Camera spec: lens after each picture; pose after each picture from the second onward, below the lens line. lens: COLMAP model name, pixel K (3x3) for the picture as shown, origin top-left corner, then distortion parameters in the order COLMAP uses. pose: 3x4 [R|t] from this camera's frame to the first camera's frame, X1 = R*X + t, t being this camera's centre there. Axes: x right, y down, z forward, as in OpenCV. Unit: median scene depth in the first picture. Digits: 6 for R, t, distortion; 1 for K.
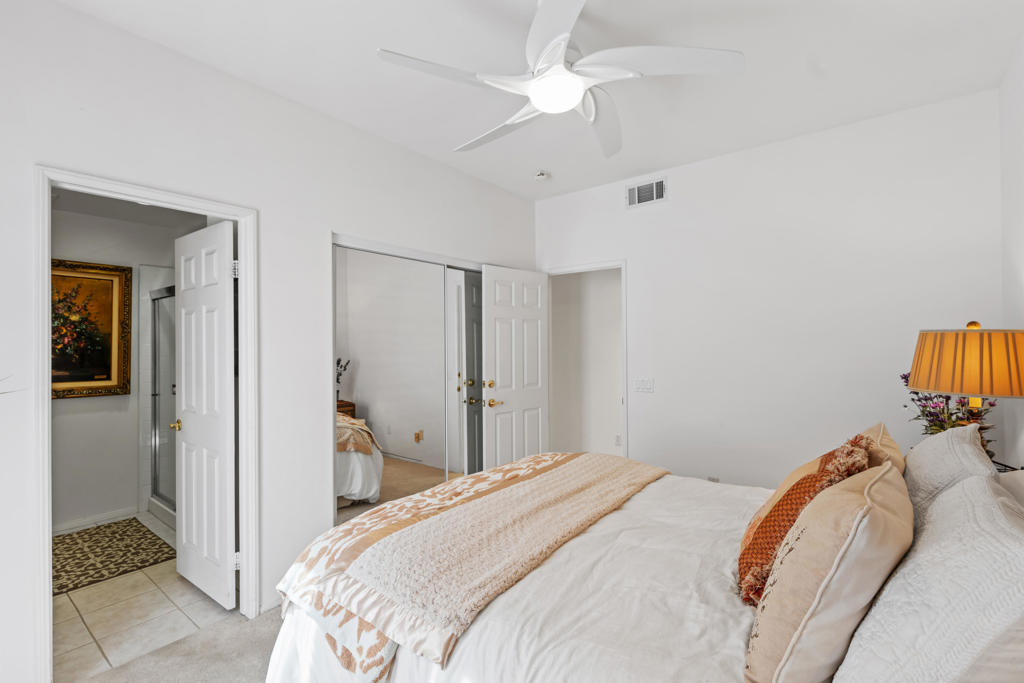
lens RADIAL K [[459.4, 0, 512.1], [0, 459.4, 340.7], [0, 0, 1]] dist [-0.001368, -0.000164]
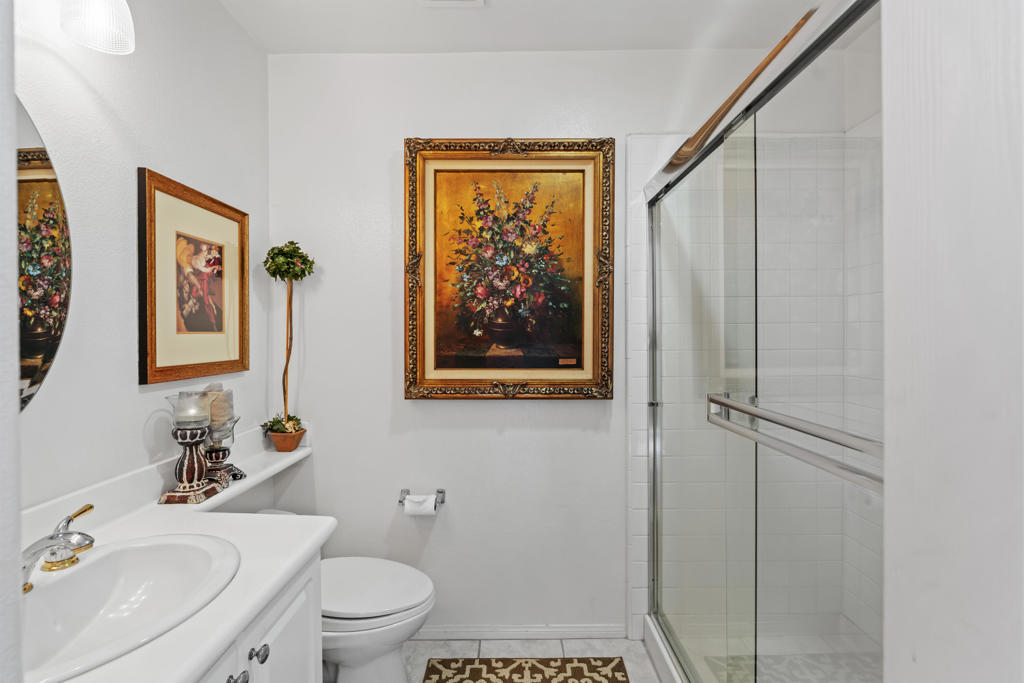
lens RADIAL K [[459.4, 0, 512.4], [0, 459.4, 338.2], [0, 0, 1]] dist [-0.001368, -0.000164]
pose [[0.603225, 0.005131, -0.797554, -0.529592], [0.006089, 0.999921, 0.011038, 0.046925], [0.797547, -0.011515, 0.603146, 0.648279]]
